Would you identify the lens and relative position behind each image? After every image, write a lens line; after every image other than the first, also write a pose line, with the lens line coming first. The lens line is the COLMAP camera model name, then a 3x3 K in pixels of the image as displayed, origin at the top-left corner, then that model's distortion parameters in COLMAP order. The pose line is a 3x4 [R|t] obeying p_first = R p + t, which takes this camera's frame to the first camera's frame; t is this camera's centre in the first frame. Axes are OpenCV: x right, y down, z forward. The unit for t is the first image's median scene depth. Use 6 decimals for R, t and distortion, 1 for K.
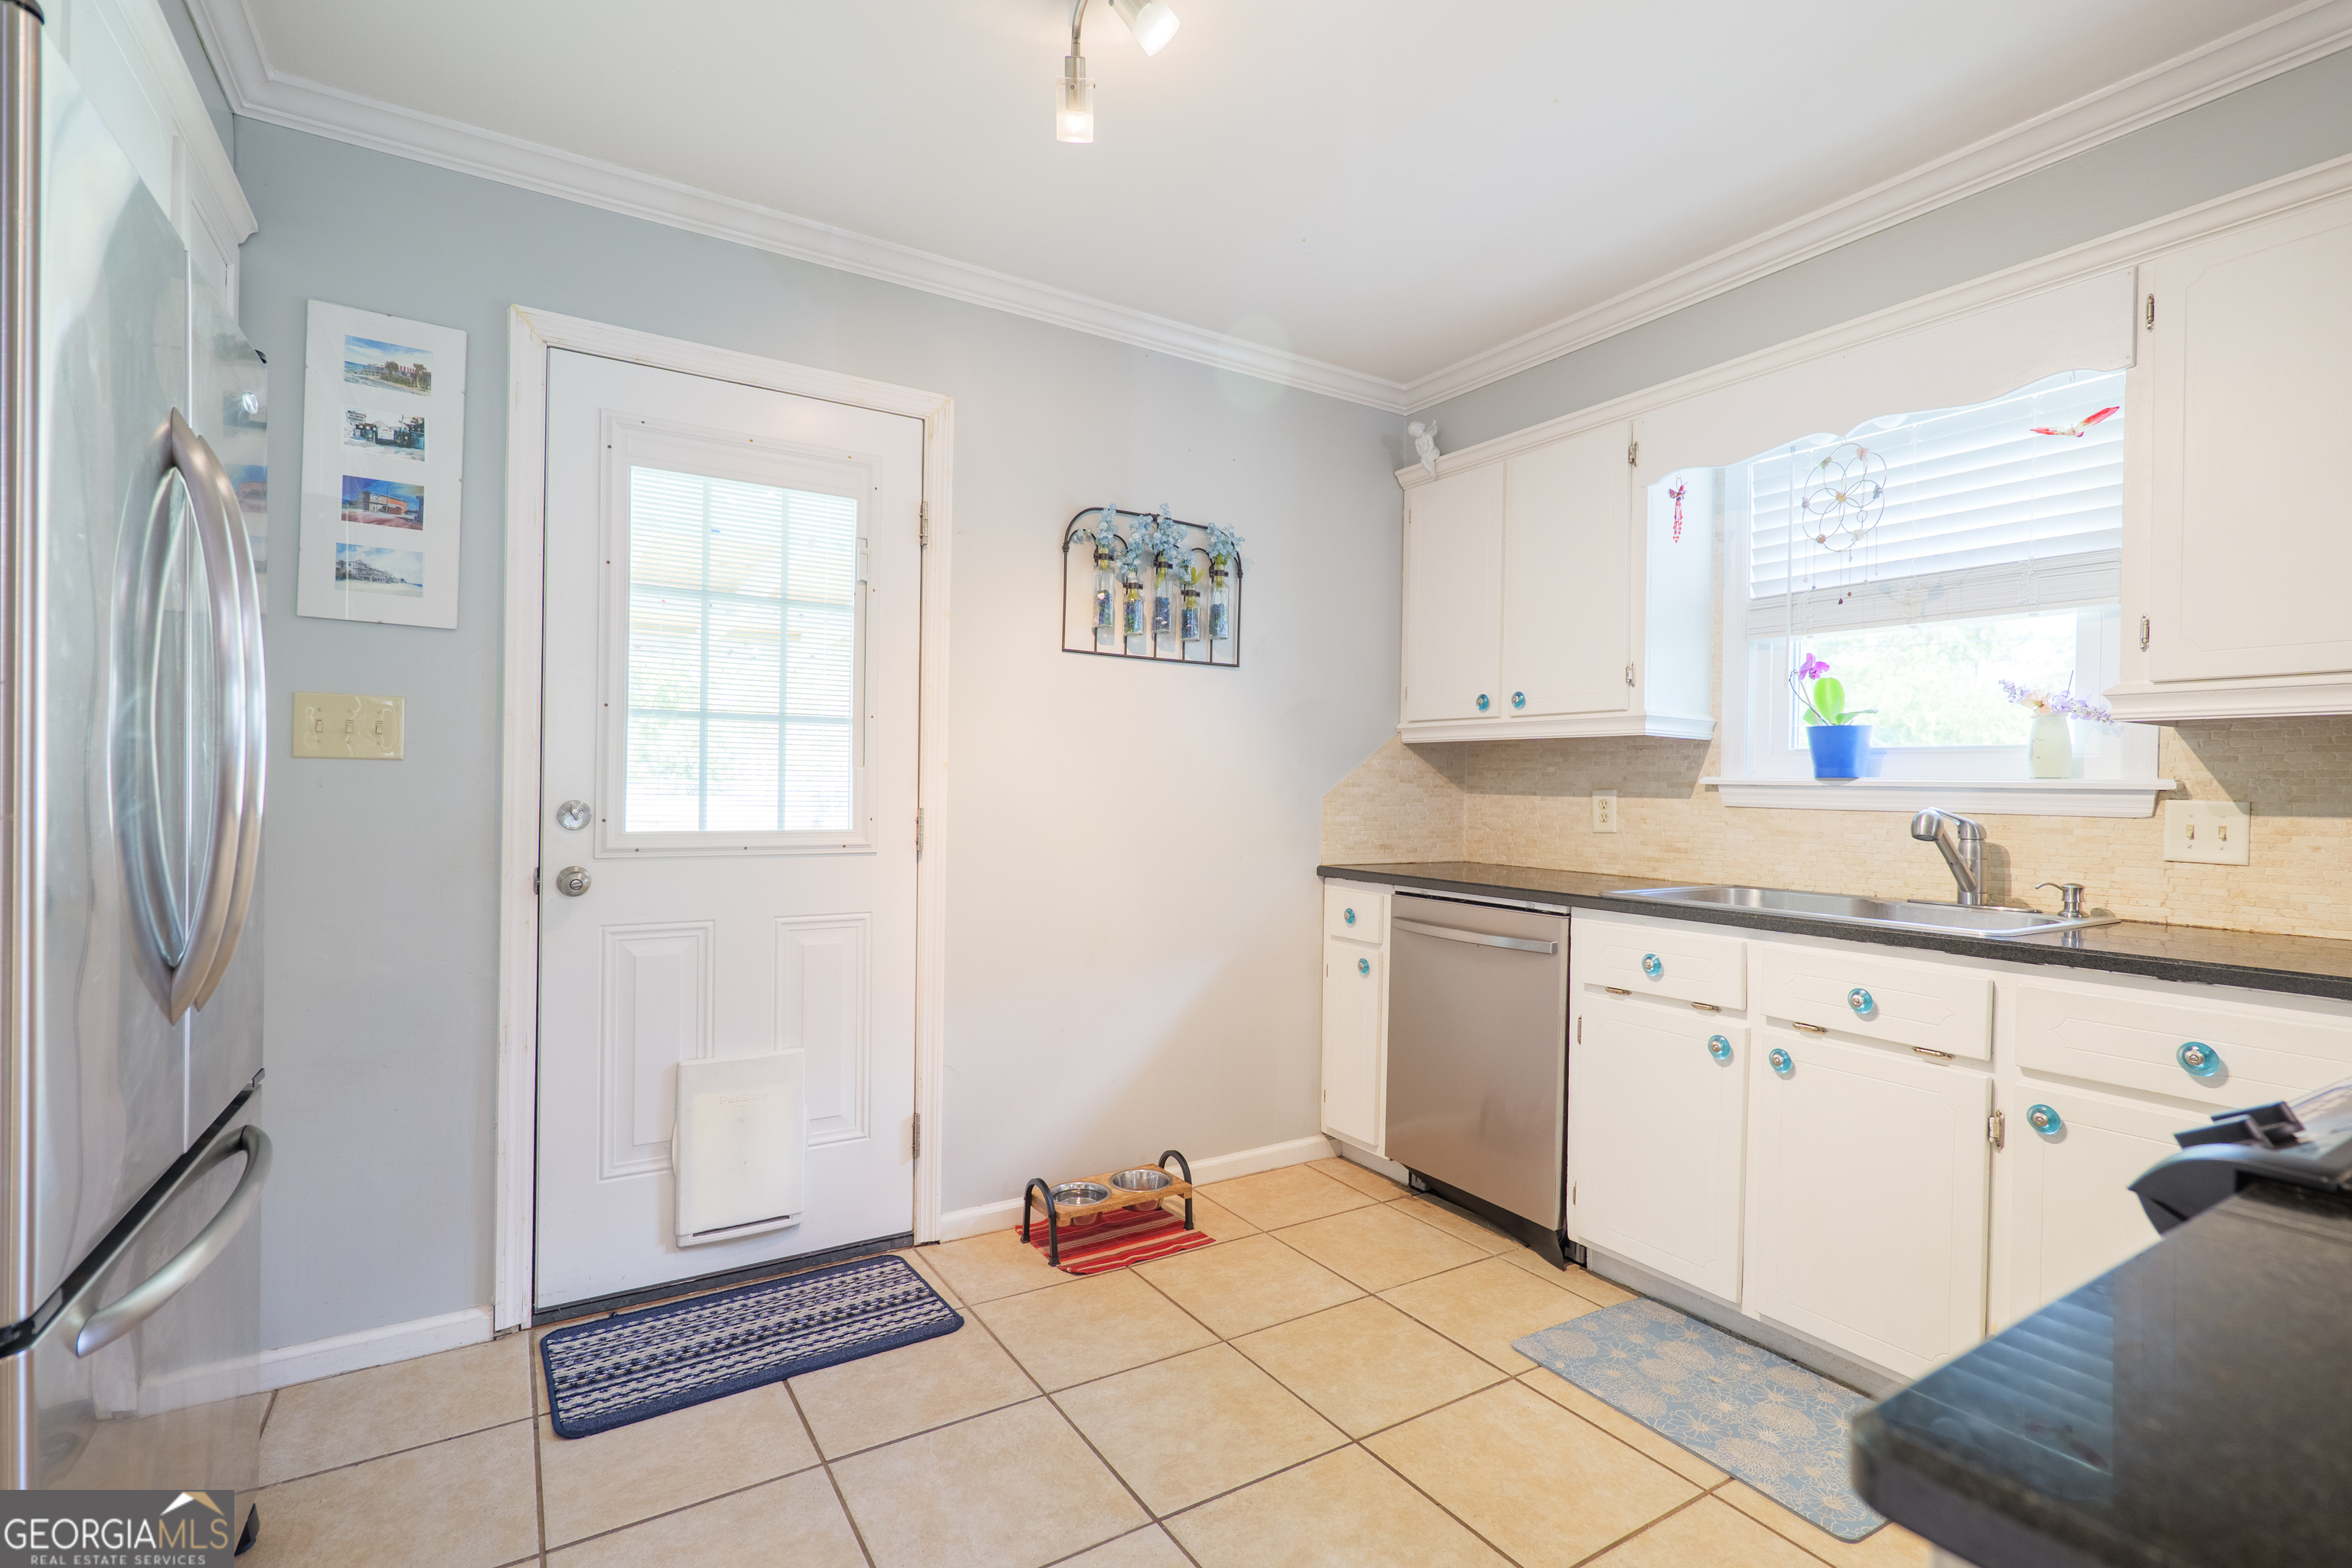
lens RADIAL K [[1081.7, 0, 1179.5], [0, 1081.7, 784.8], [0, 0, 1]] dist [-0.006050, 0.002362]
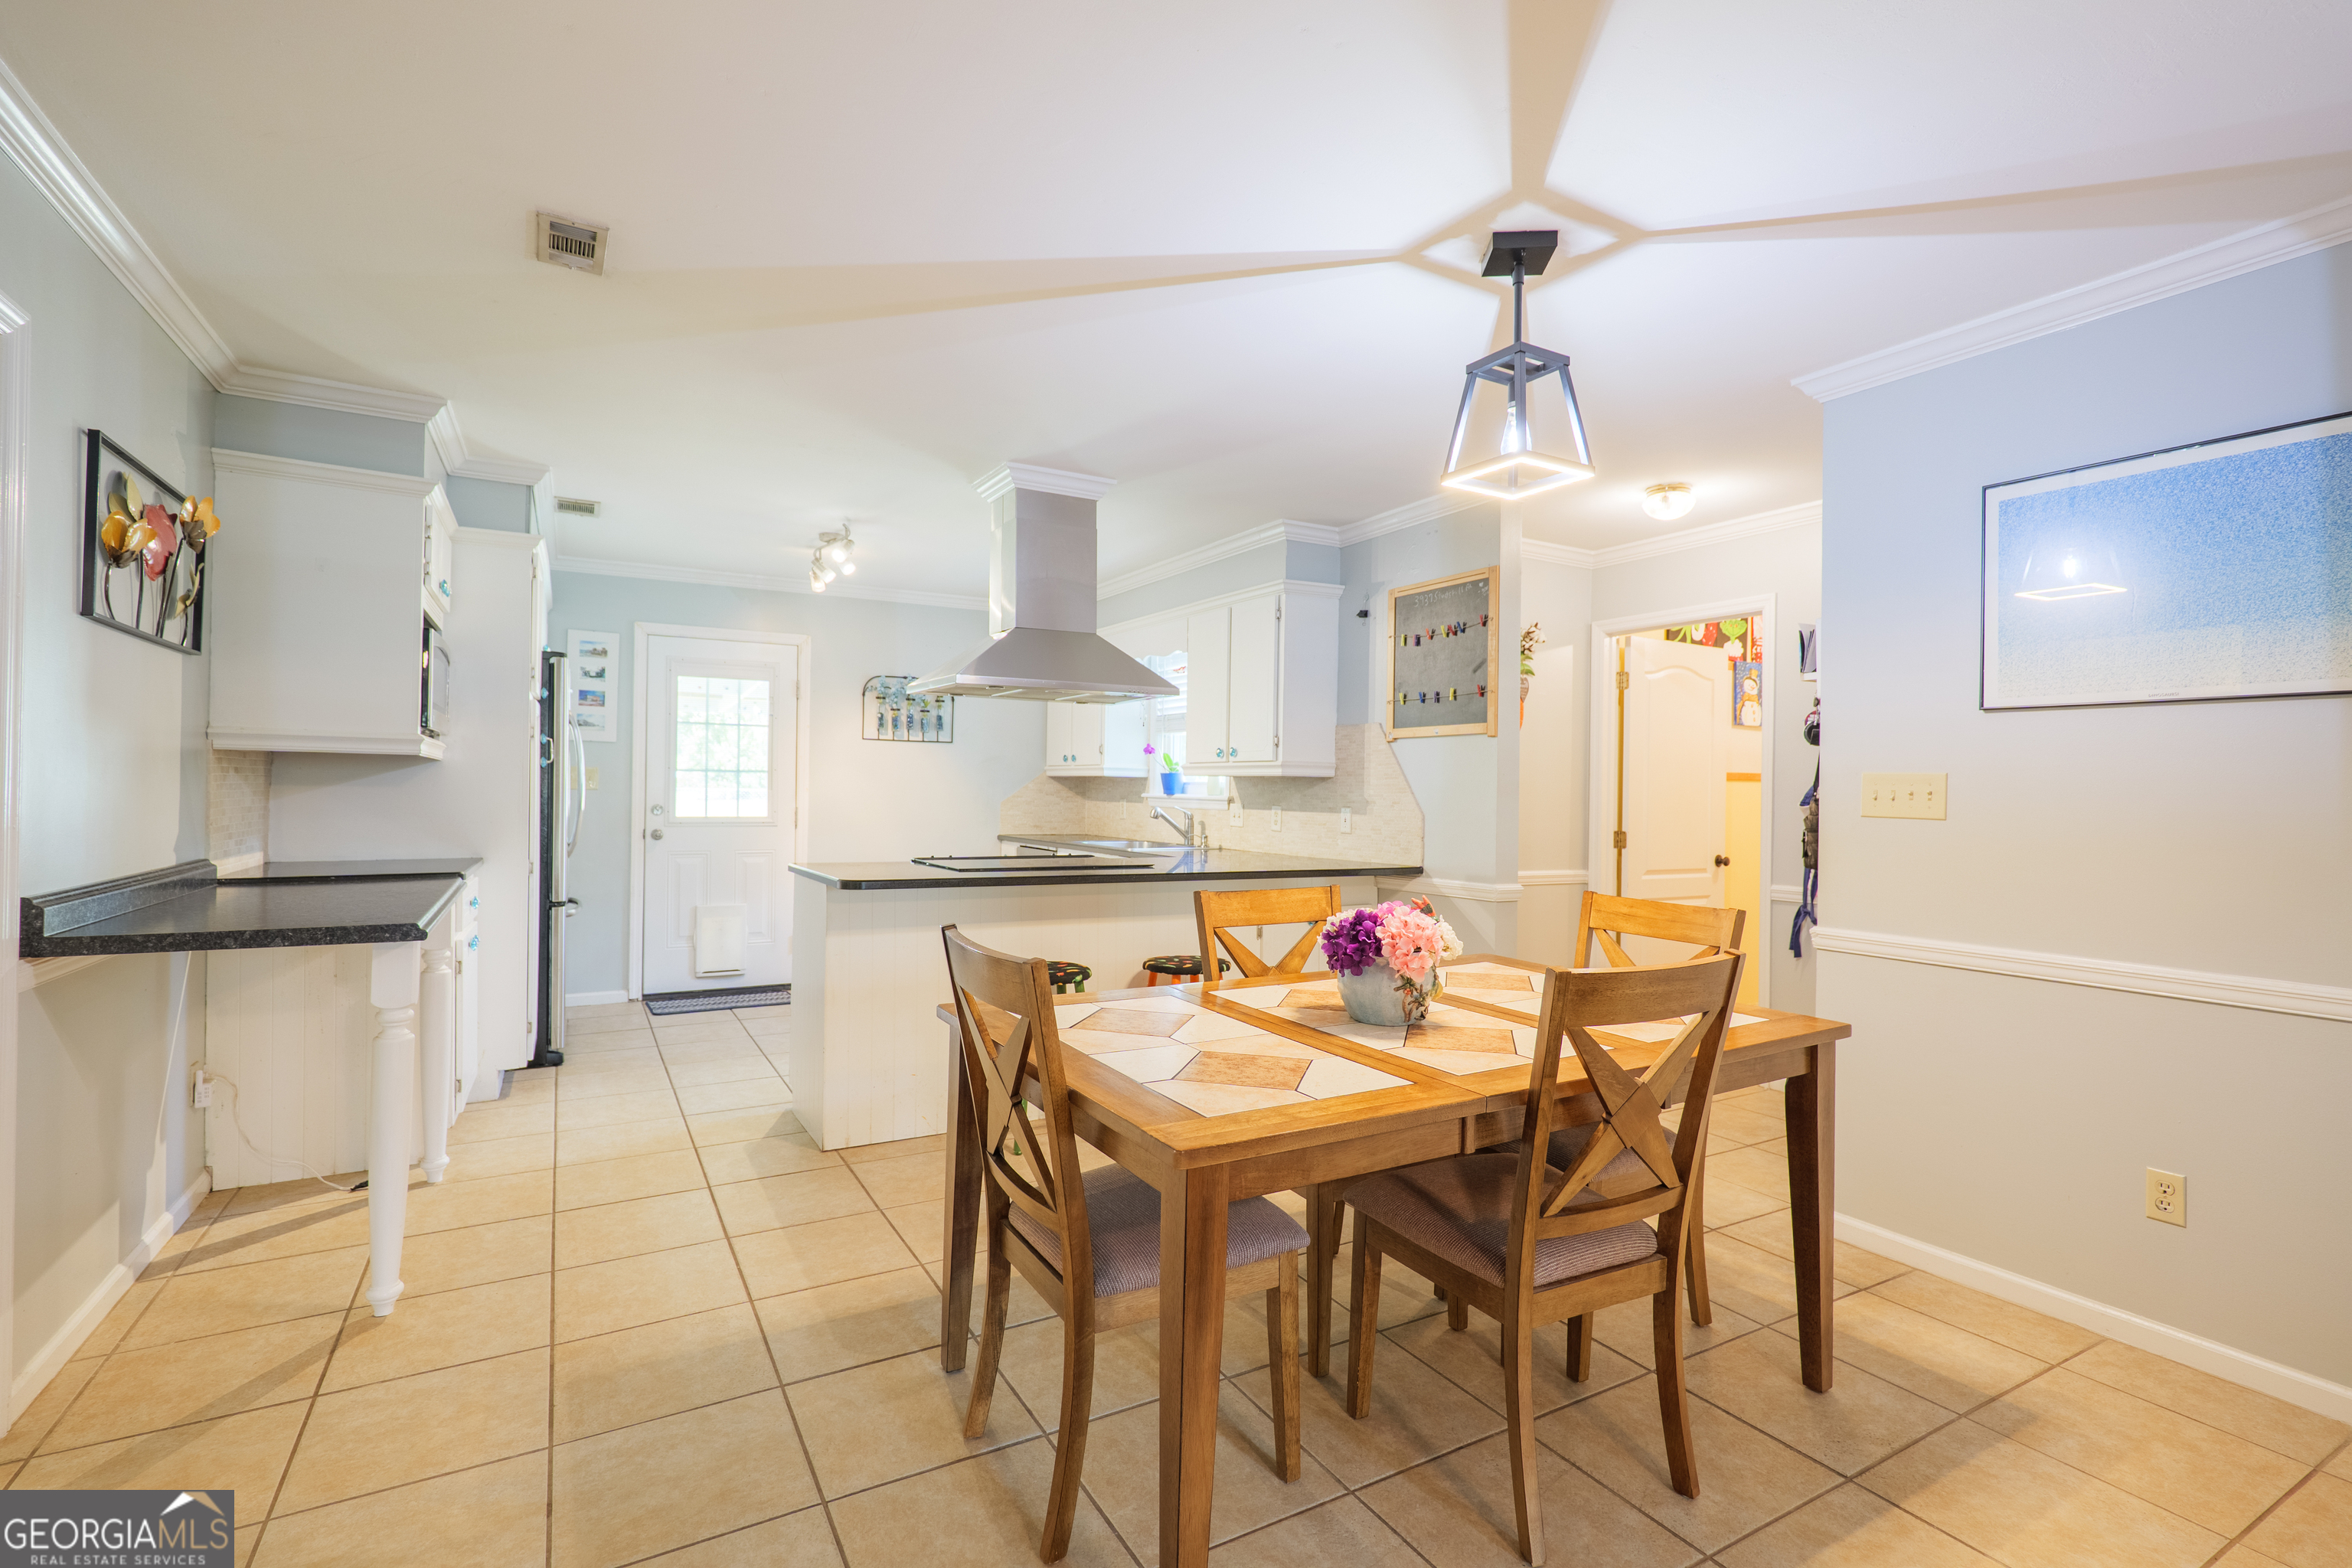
lens RADIAL K [[1081.7, 0, 1174.6], [0, 1081.7, 785.2], [0, 0, 1]] dist [-0.006050, 0.002362]
pose [[0.999028, -0.001655, -0.044051, 0.738860], [0.001444, 0.999987, -0.004821, -0.015985], [0.044059, 0.004753, 0.999018, -1.427390]]
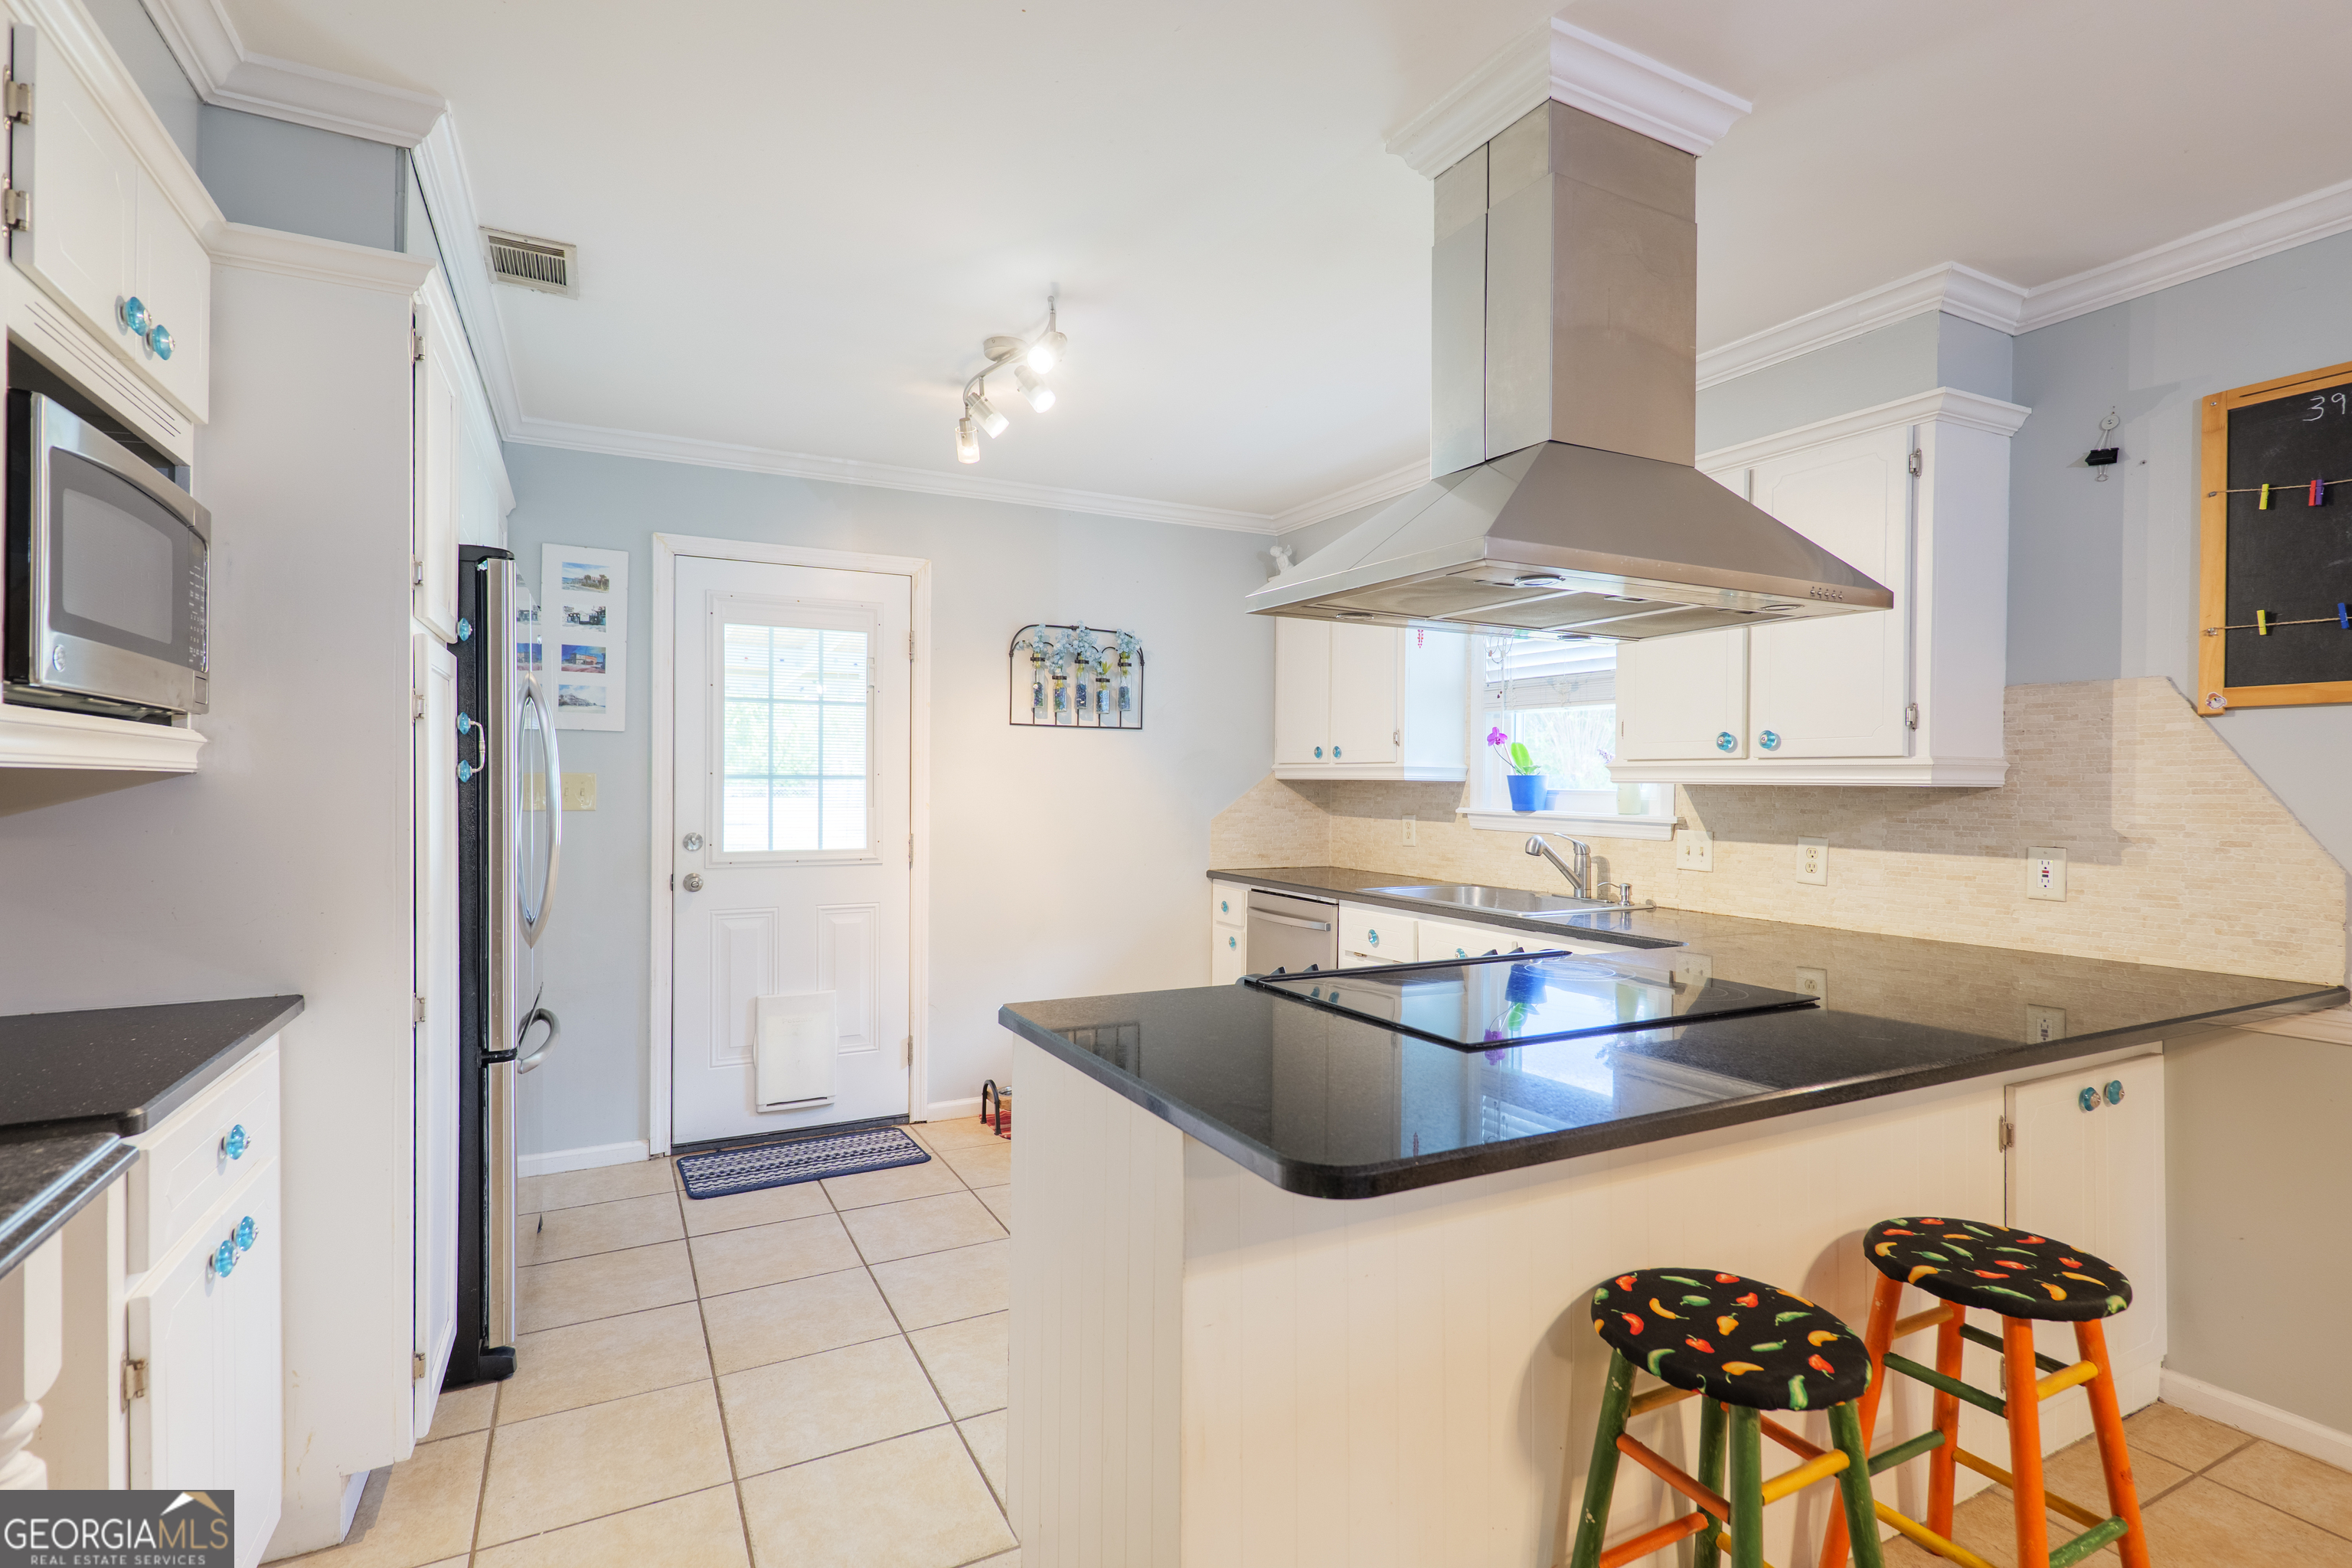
lens RADIAL K [[1121.0, 0, 1179.2], [0, 1121.0, 783.5], [0, 0, 1]] dist [0.001482, 0.000861]
pose [[0.996850, -0.007950, -0.078912, 0.269195], [0.008146, 0.999964, 0.002165, -0.051267], [0.078892, -0.002801, 0.996879, -0.555433]]
